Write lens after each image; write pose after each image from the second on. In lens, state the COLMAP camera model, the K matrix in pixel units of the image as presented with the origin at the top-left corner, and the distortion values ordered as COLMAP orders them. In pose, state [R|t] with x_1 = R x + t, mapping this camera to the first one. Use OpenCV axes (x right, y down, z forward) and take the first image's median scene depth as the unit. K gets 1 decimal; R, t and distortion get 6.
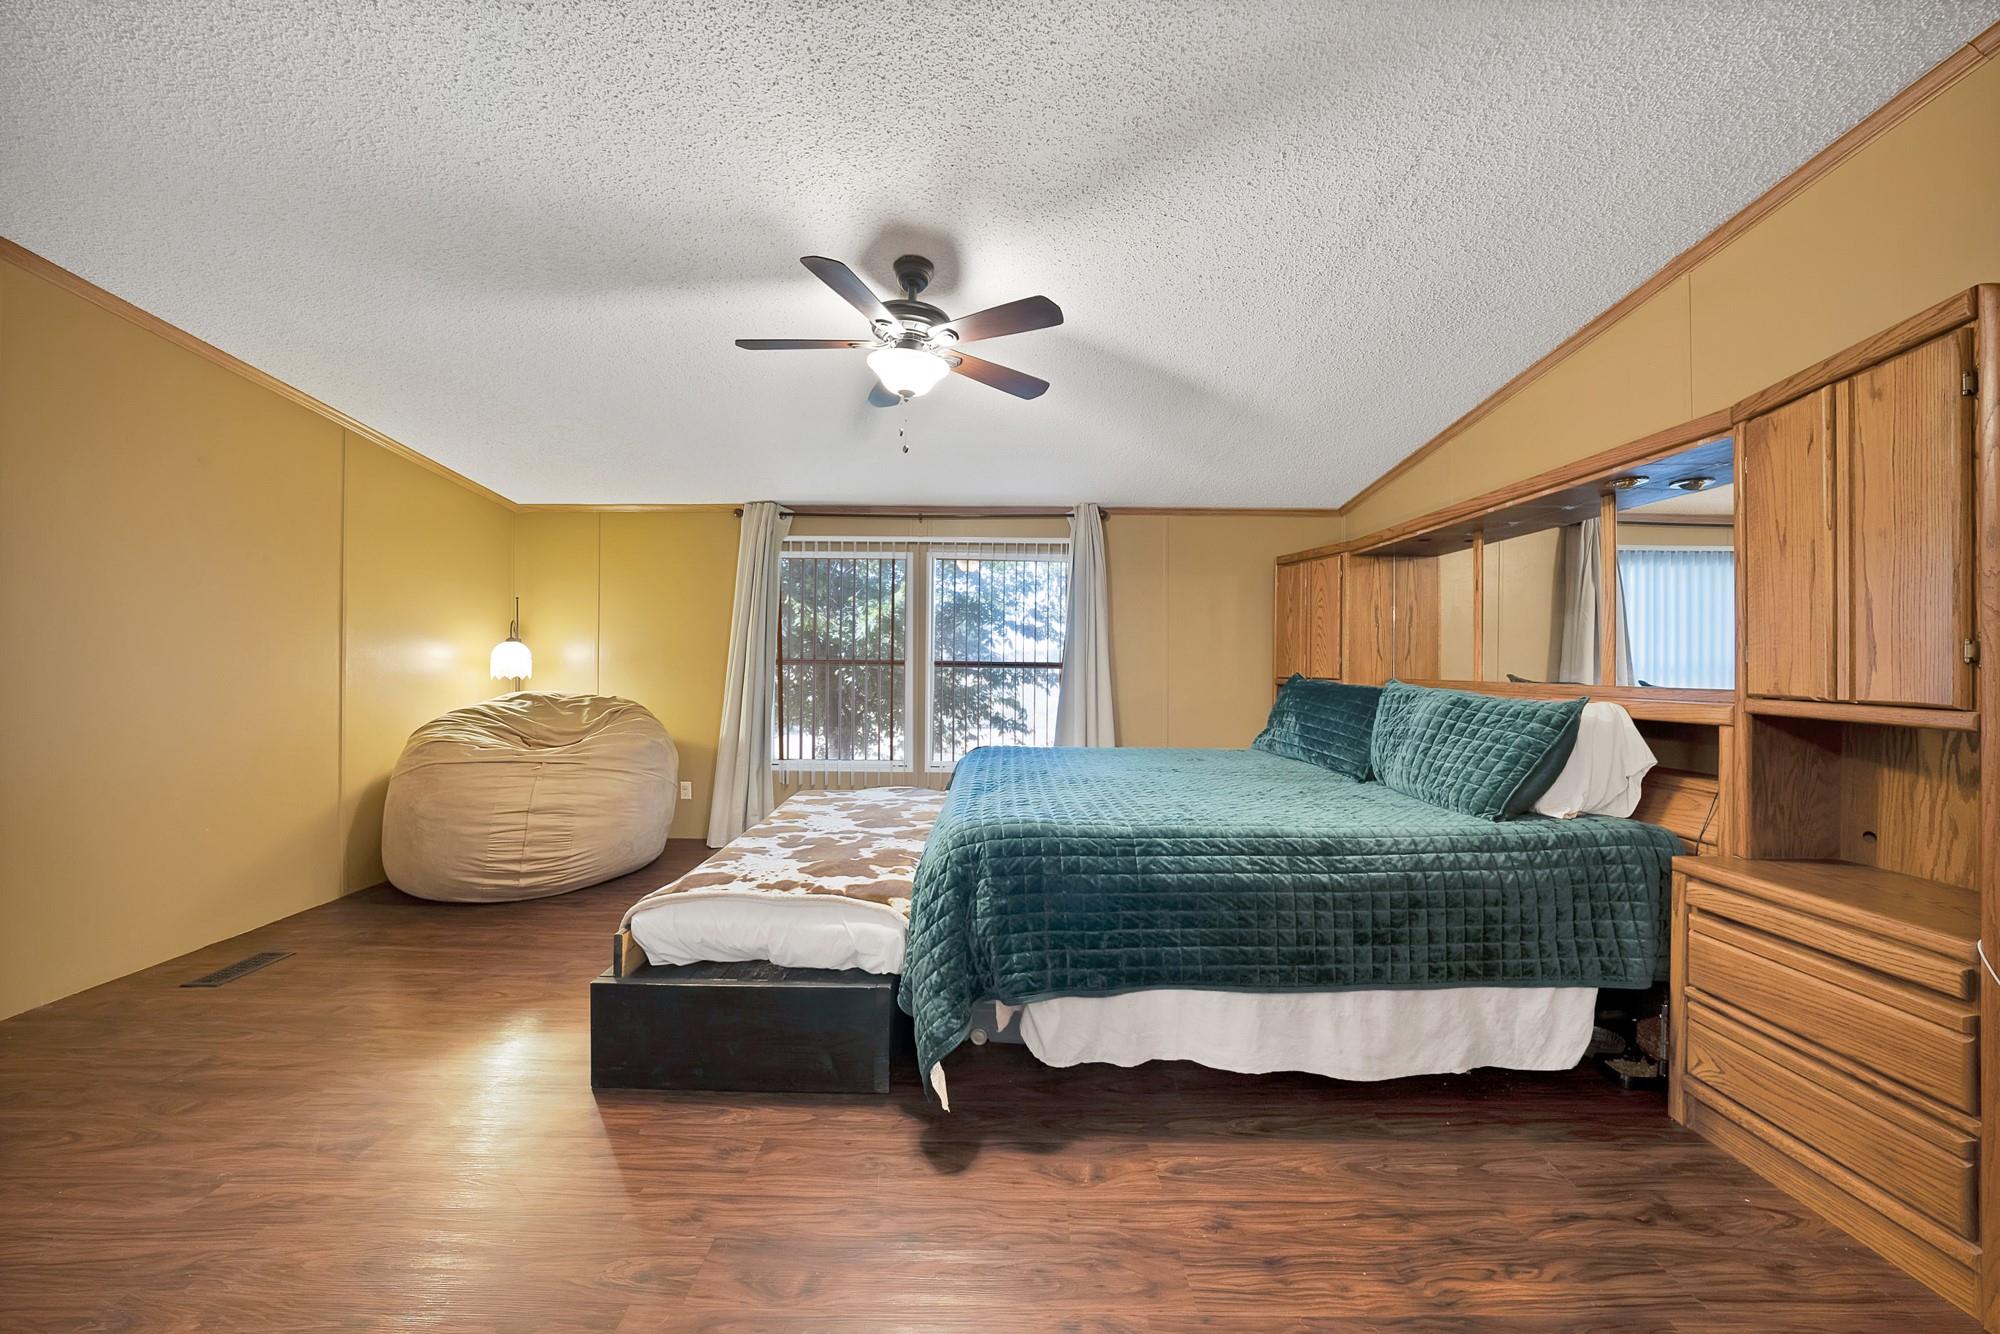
lens RADIAL K [[734.5, 0, 999.9], [0, 734.5, 662.8], [0, 0, 1]] dist [-0.023350, 0.000191]
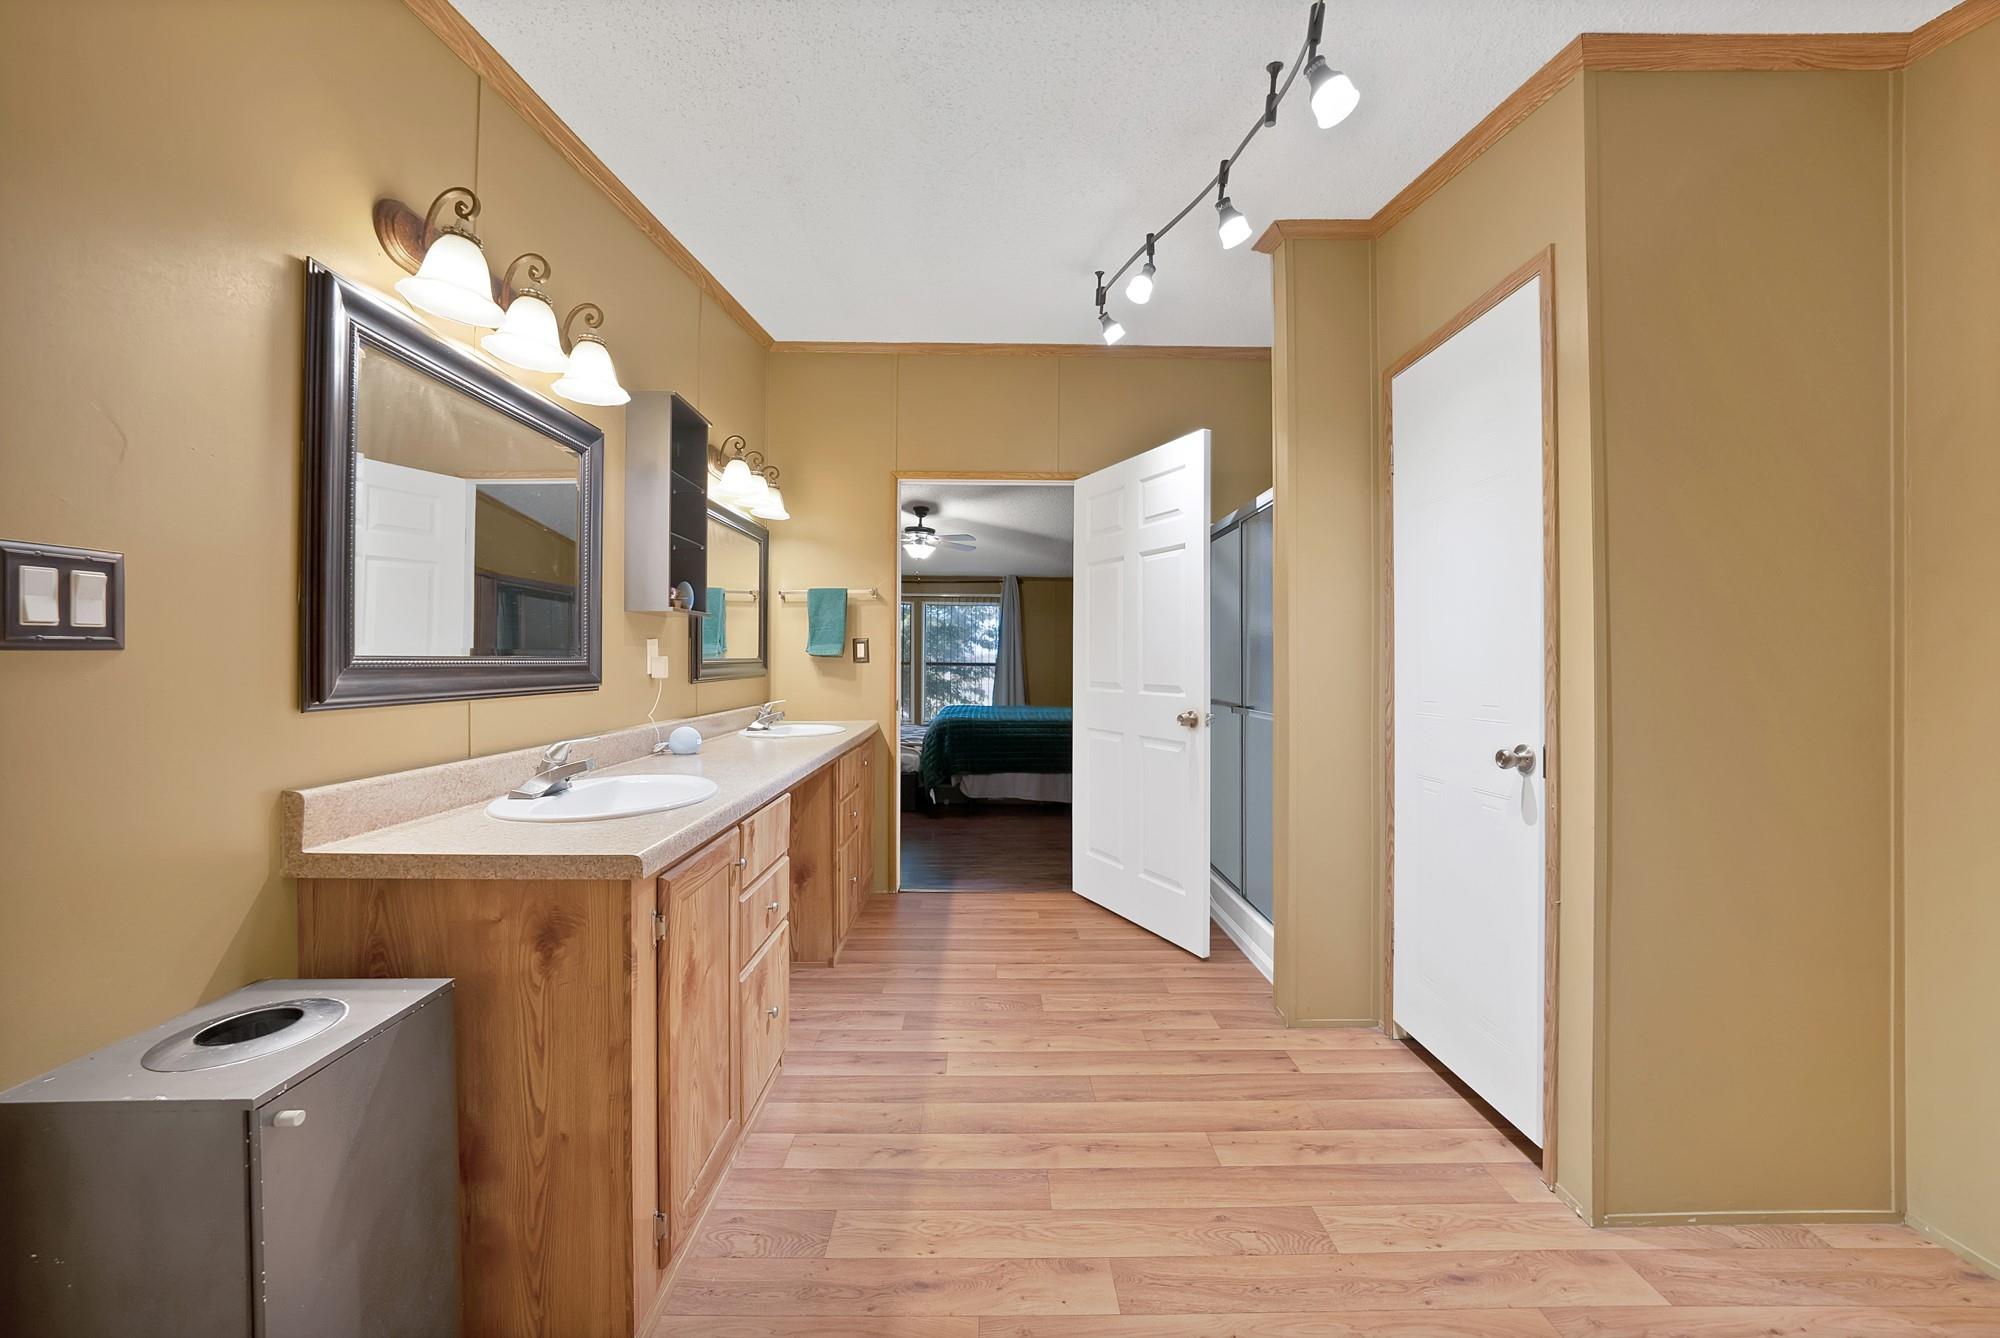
lens RADIAL K [[734.5, 0, 999.9], [0, 734.5, 664.8], [0, 0, 1]] dist [-0.023350, 0.000191]
pose [[0.999806, -0.000129, 0.019672, 0.052262], [0.000235, 0.999986, -0.005351, 0.013651], [-0.019671, 0.005355, 0.999792, -0.753452]]
